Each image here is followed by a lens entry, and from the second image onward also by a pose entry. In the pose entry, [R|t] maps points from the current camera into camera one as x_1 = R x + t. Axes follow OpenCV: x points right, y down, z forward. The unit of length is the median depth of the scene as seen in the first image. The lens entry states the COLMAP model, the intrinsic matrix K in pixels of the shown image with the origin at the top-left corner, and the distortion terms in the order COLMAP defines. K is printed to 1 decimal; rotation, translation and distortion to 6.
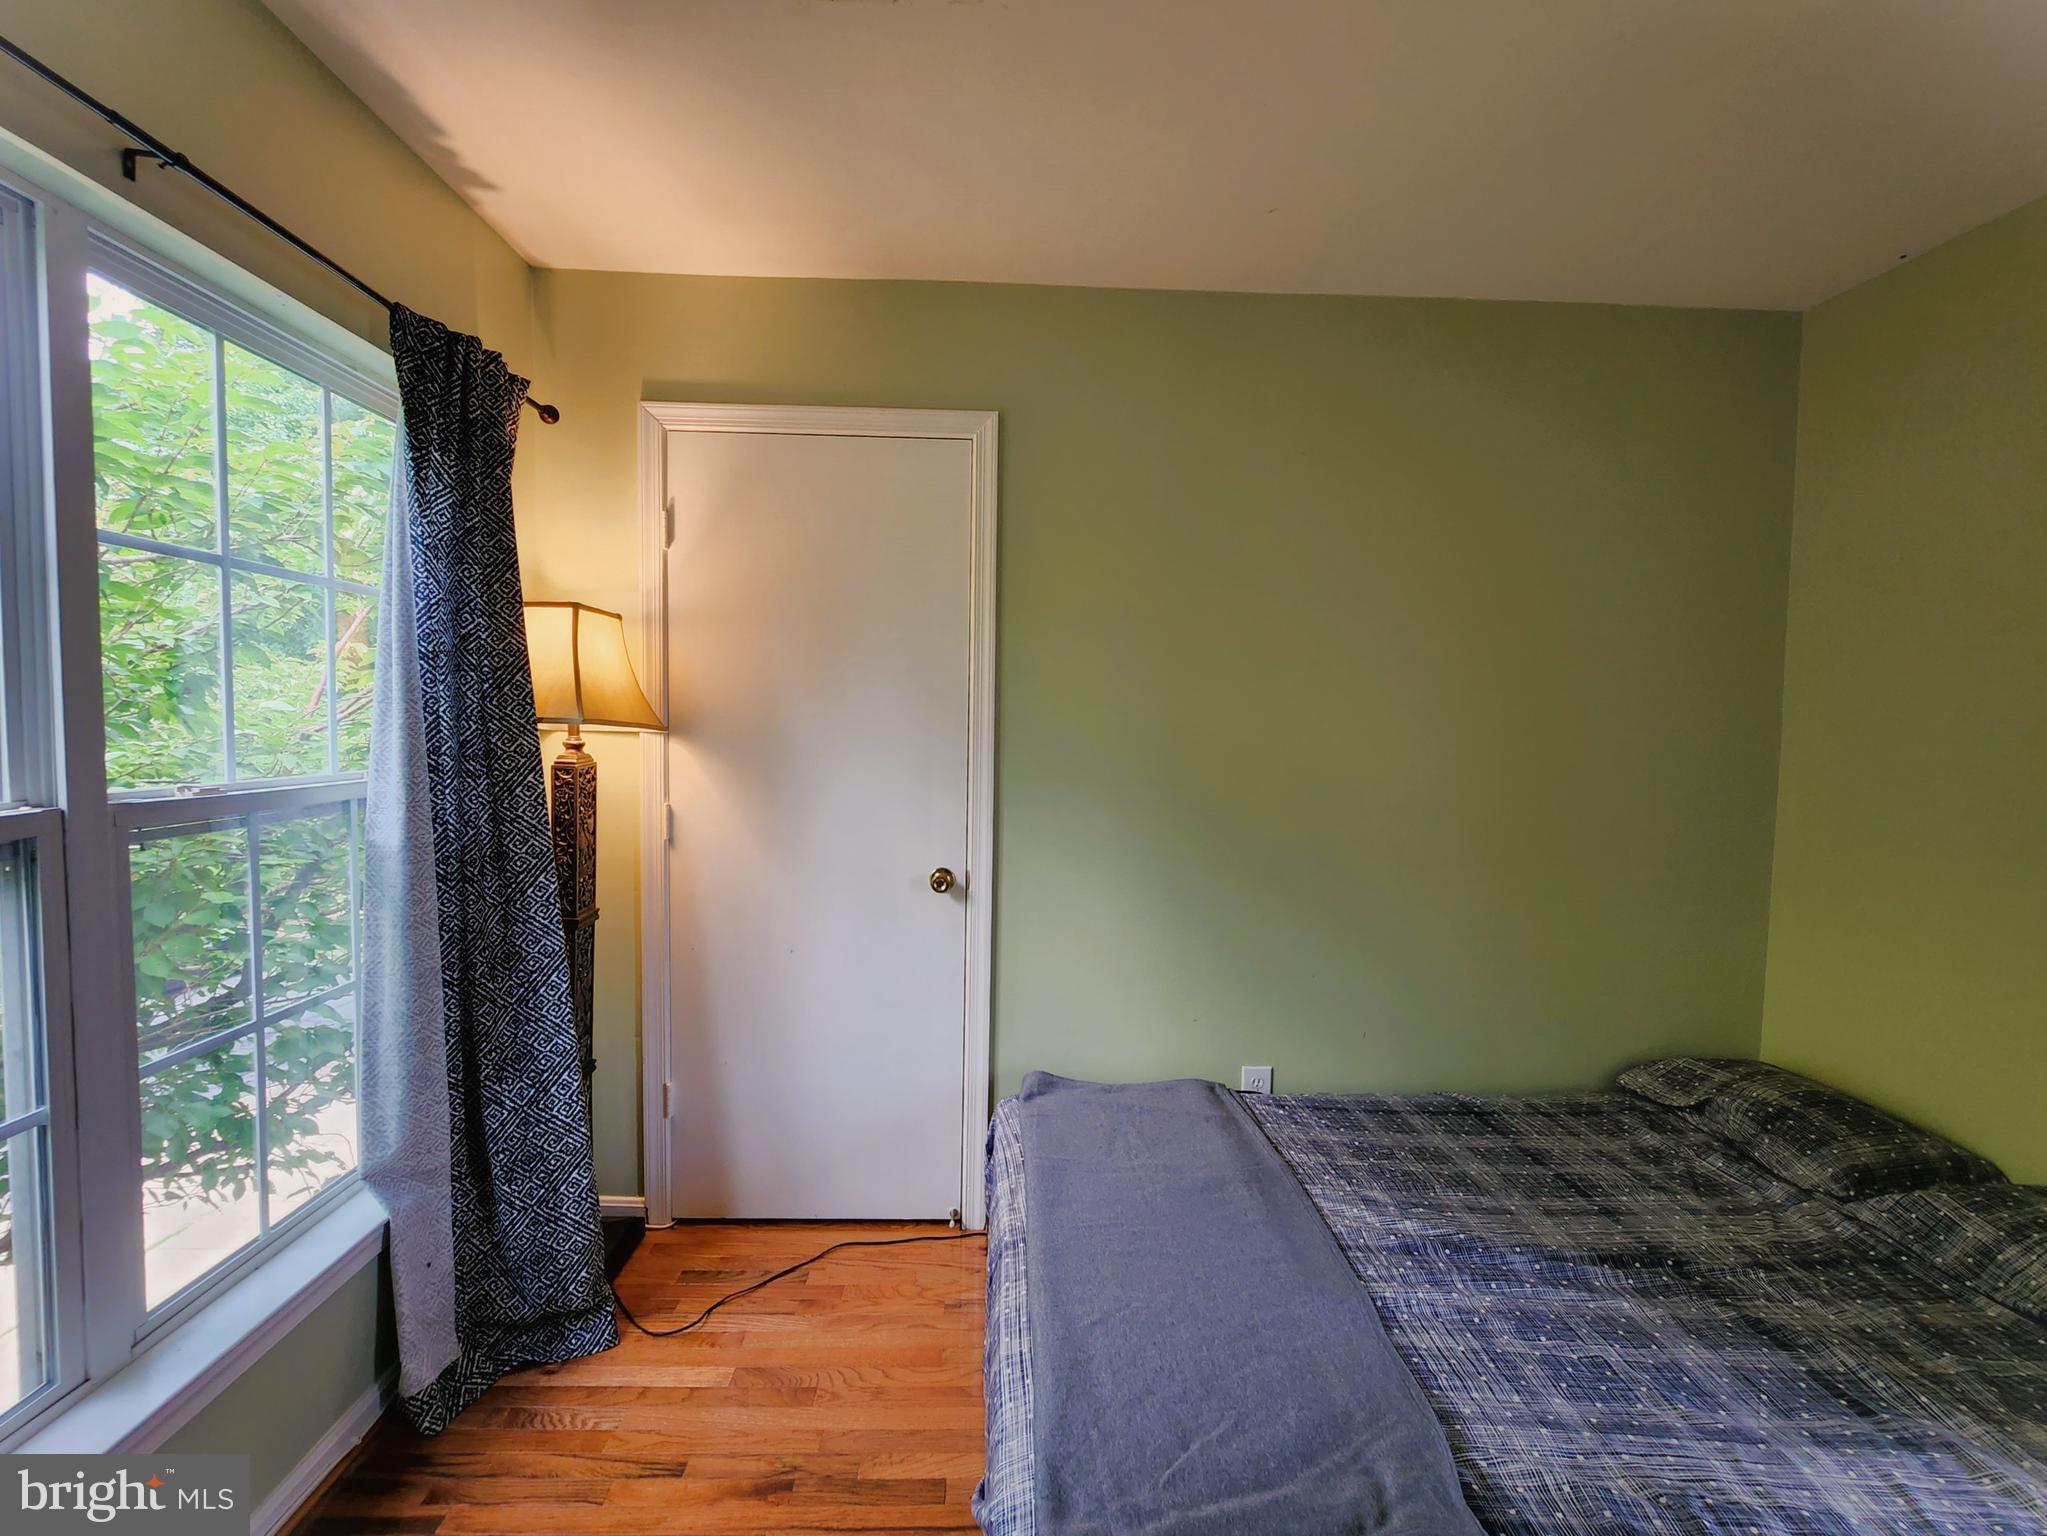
lens RADIAL K [[908.5, 0, 1020.4], [0, 908.5, 775.8], [0, 0, 1]] dist [-0.001167, -0.000068]
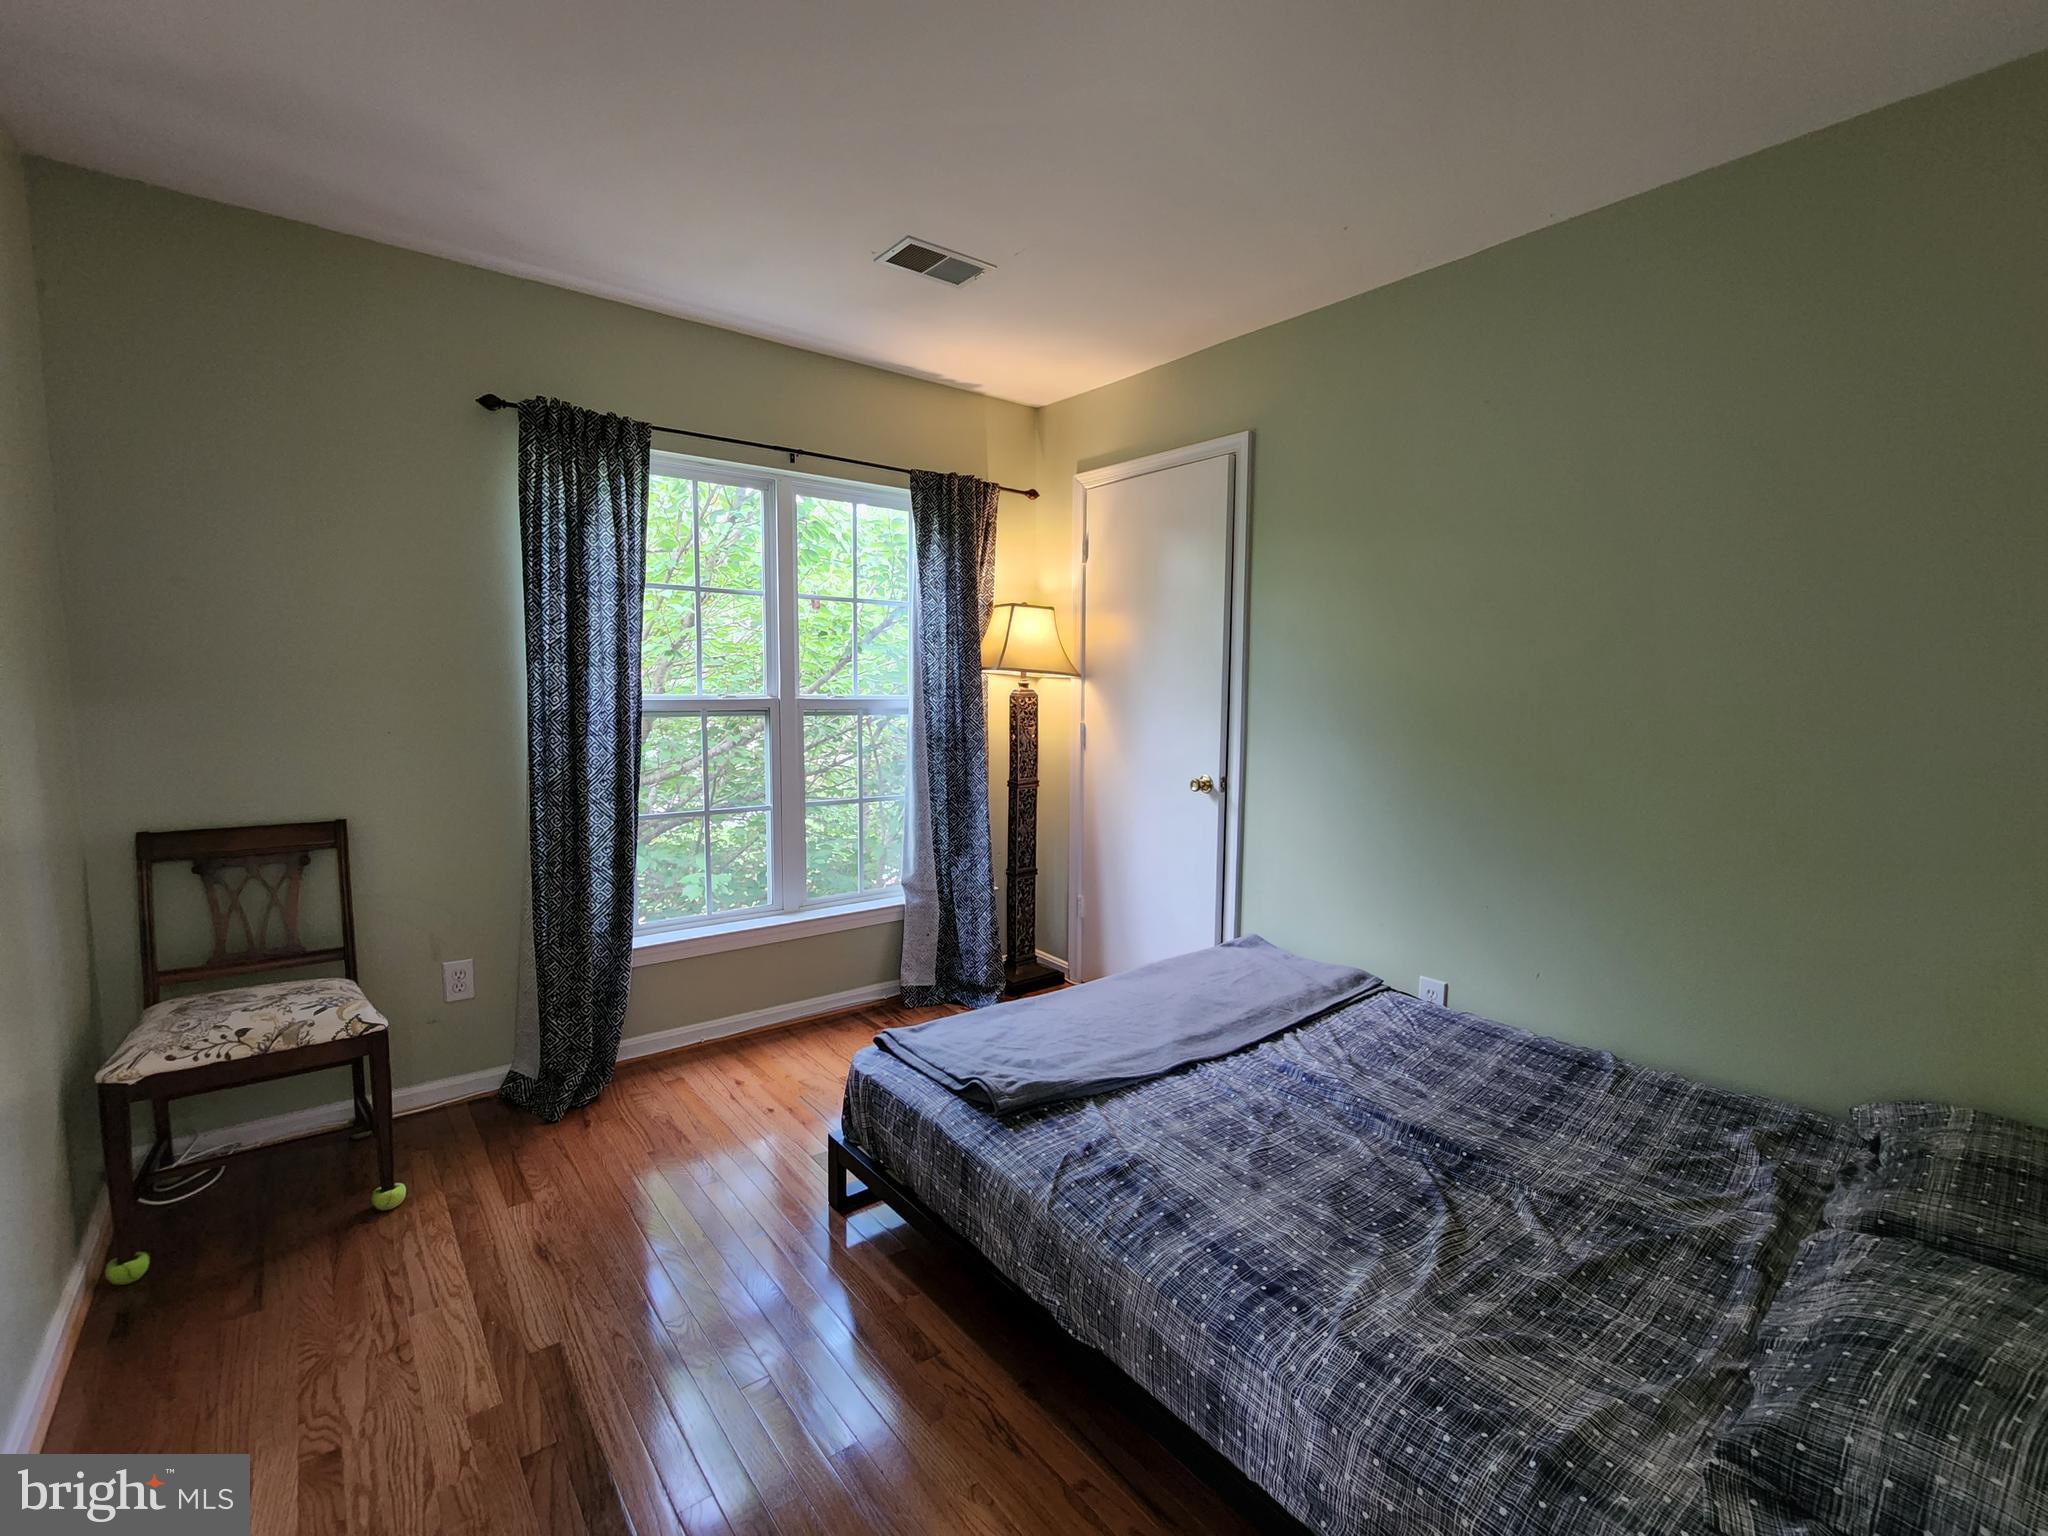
lens RADIAL K [[839.3, 0, 1036.2], [0, 839.3, 767.3], [0, 0, 1]] dist [-0.001976, -0.000156]
pose [[0.633371, 0.071038, -0.770581, 0.890554], [-0.049061, 0.997461, 0.051628, 0.046890], [0.772291, 0.005106, 0.635248, -0.010556]]
